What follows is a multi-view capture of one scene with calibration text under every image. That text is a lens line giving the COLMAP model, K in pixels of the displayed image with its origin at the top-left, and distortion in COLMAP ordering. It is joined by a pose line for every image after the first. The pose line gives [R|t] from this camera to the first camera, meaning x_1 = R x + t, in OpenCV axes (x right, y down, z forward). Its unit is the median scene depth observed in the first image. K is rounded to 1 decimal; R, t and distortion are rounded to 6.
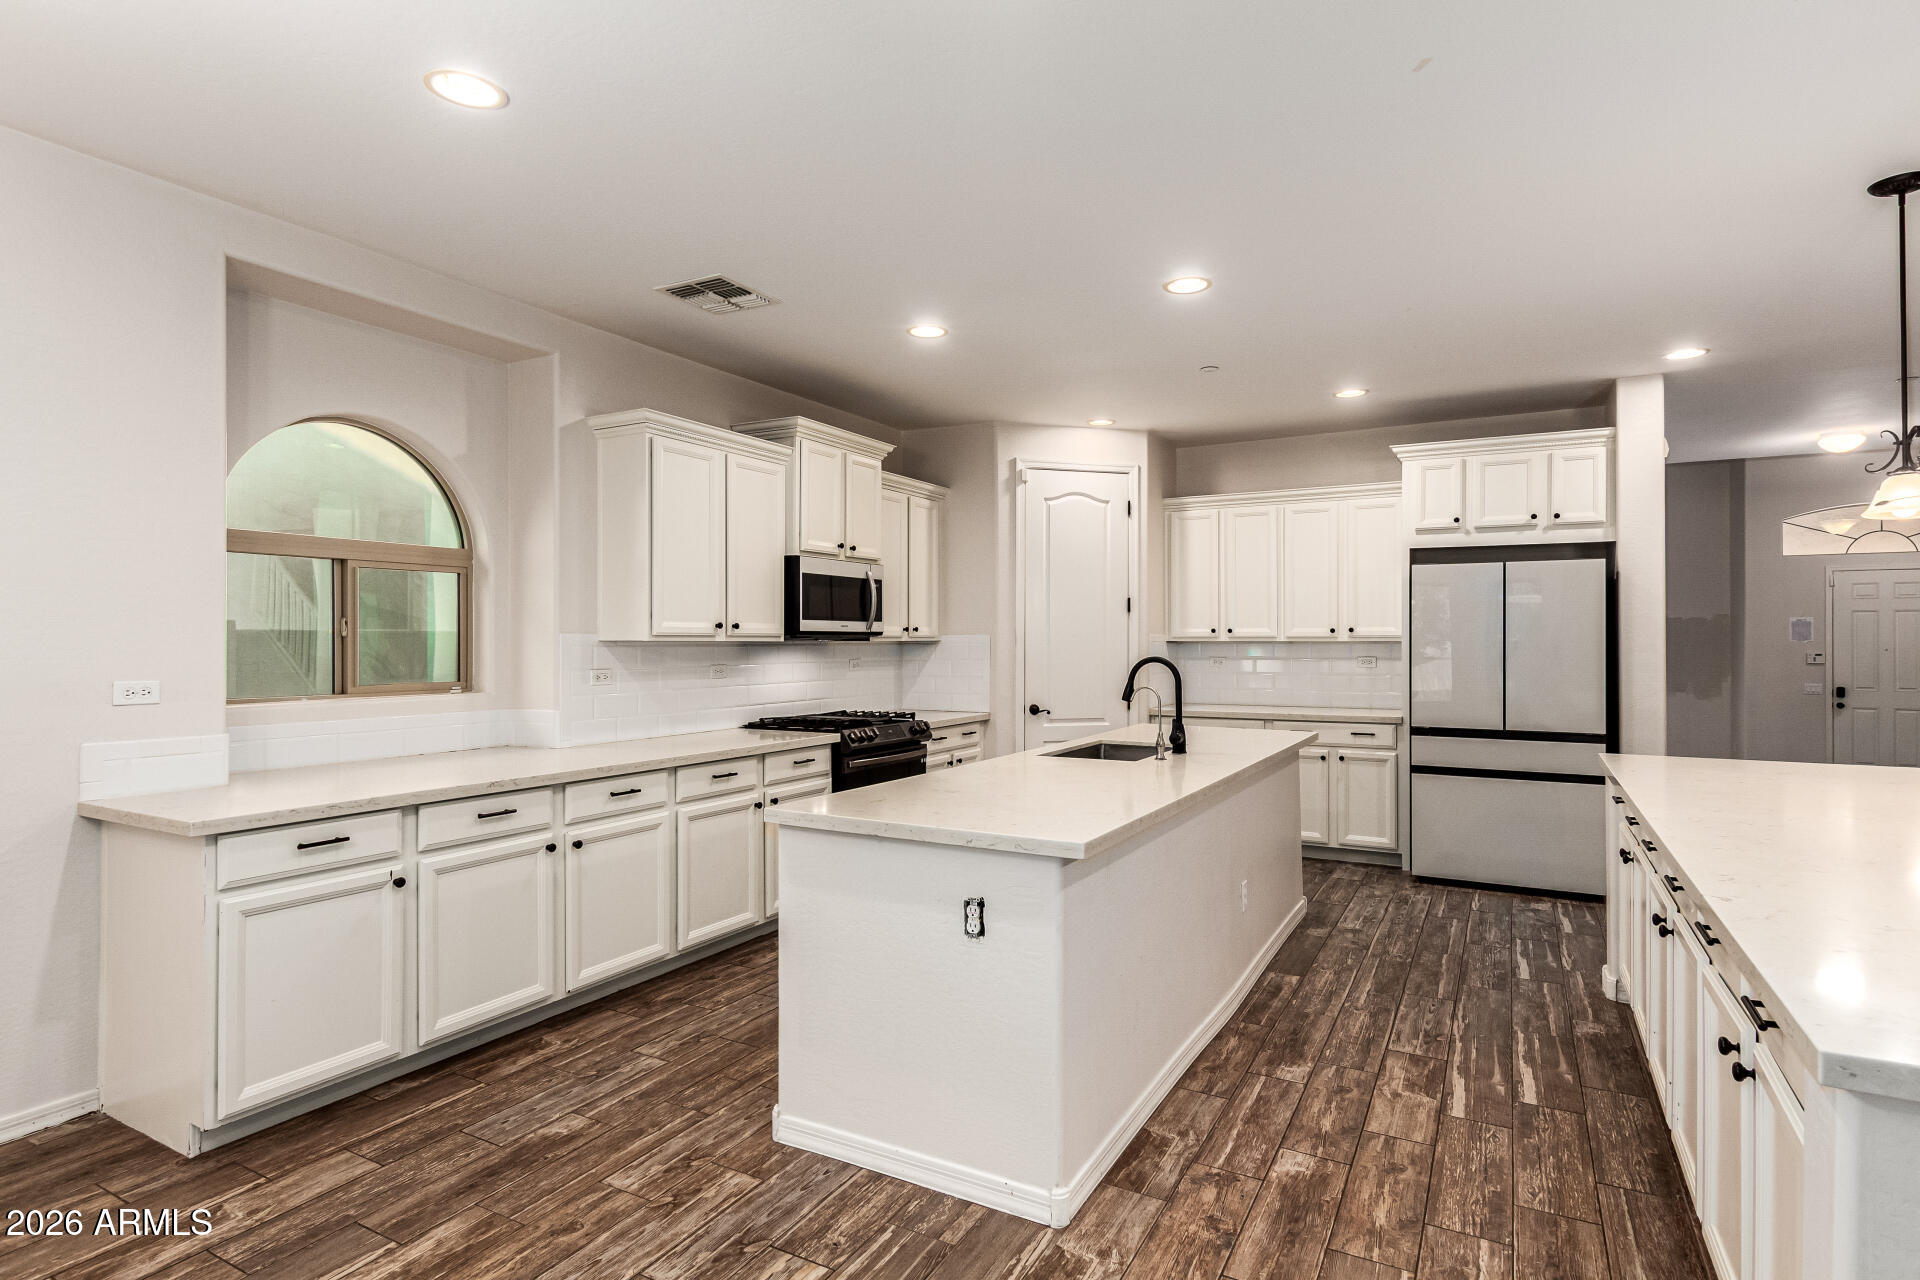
lens RADIAL K [[986.0, 0, 960.0], [0, 986.0, 640.0], [0, 0, 1]] dist [0.004805, 0.000744]
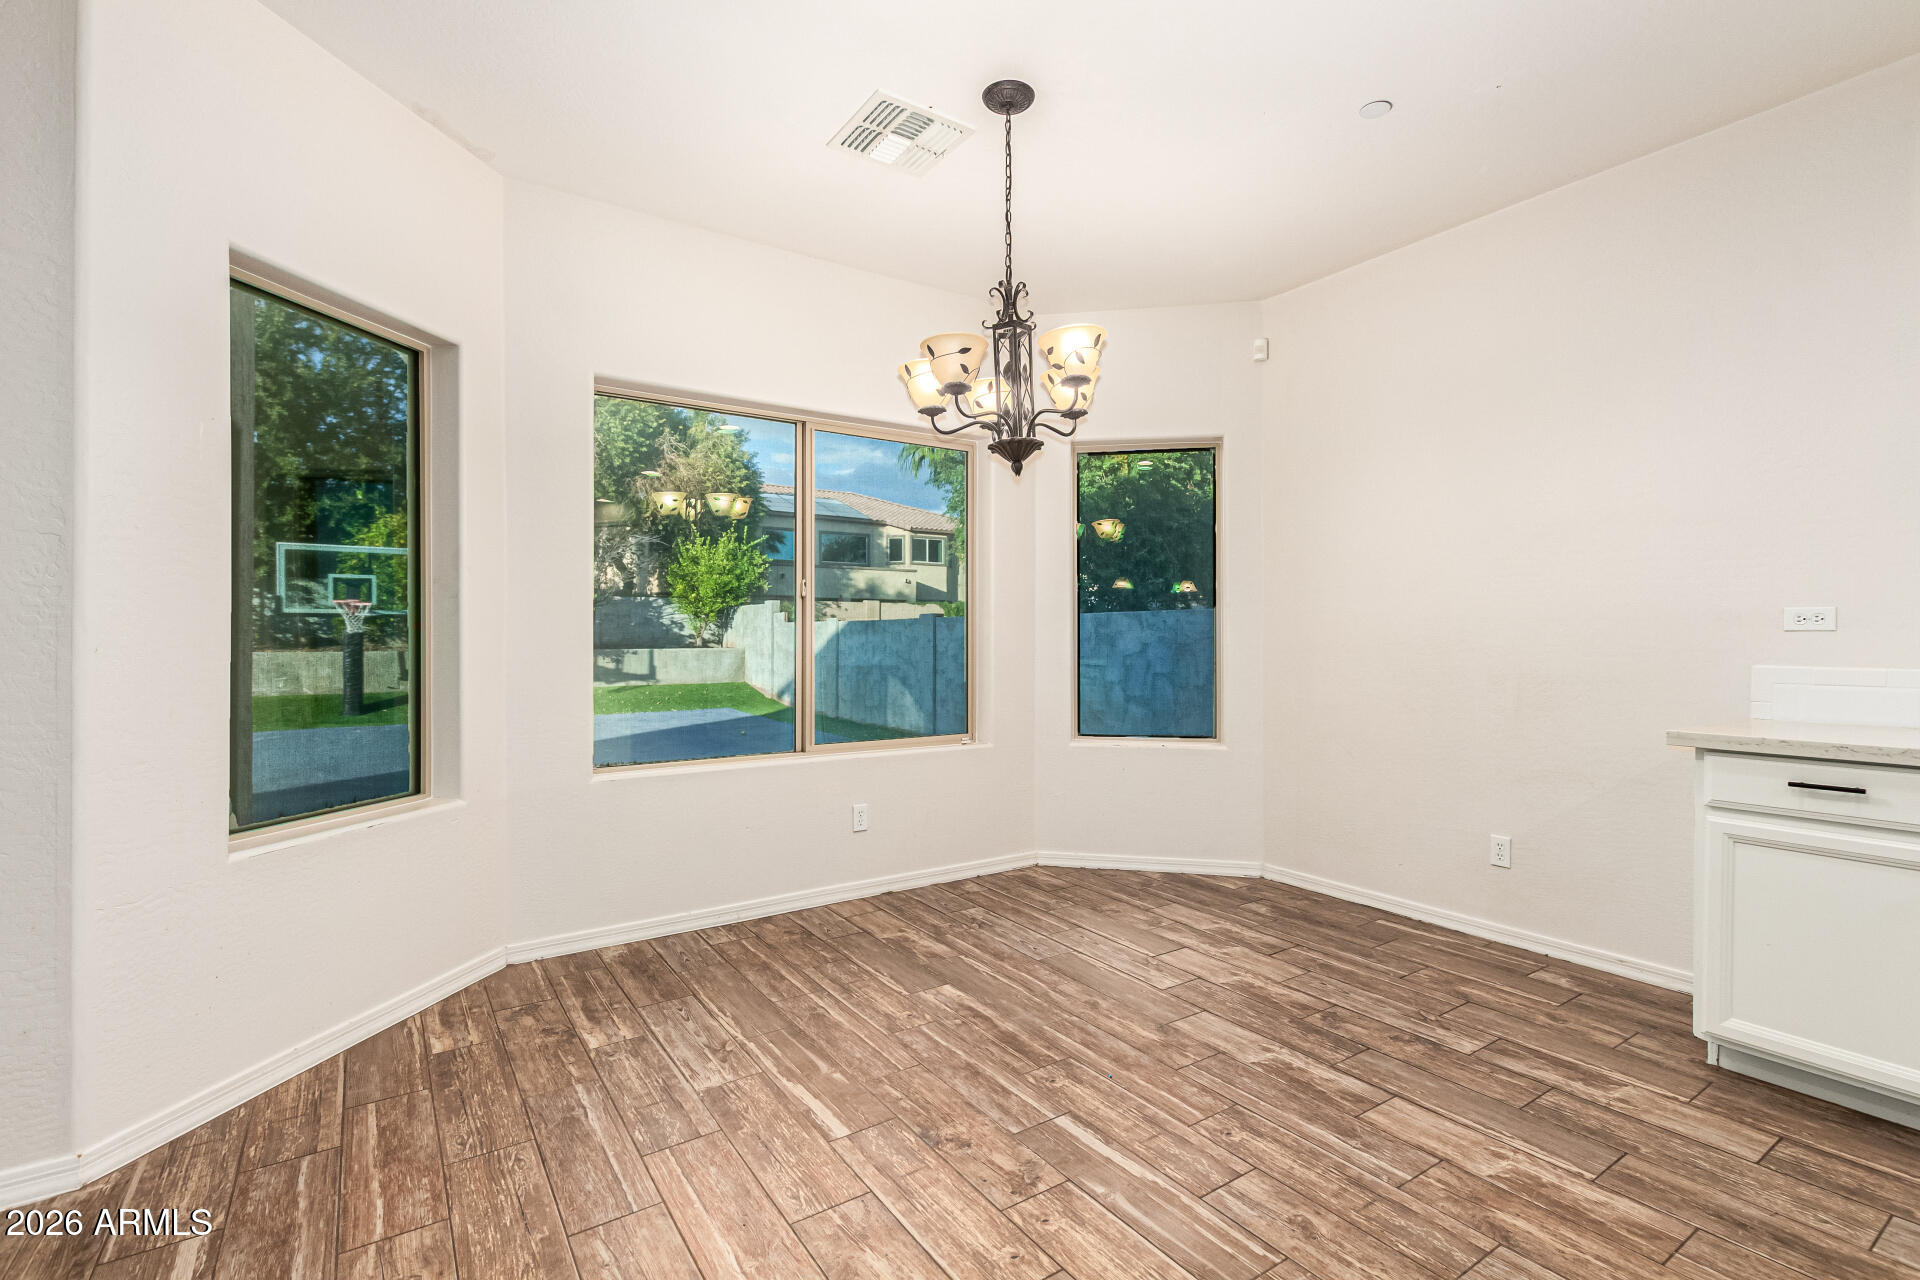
lens RADIAL K [[866.9, 0, 960.0], [0, 866.9, 640.0], [0, 0, 1]] dist [0.003913, -0.001453]
pose [[-0.448045, 0.001701, -0.894009, 0.217858], [0.002005, 0.999998, 0.000897, 0.047332], [0.894009, -0.001391, -0.448047, 0.412337]]
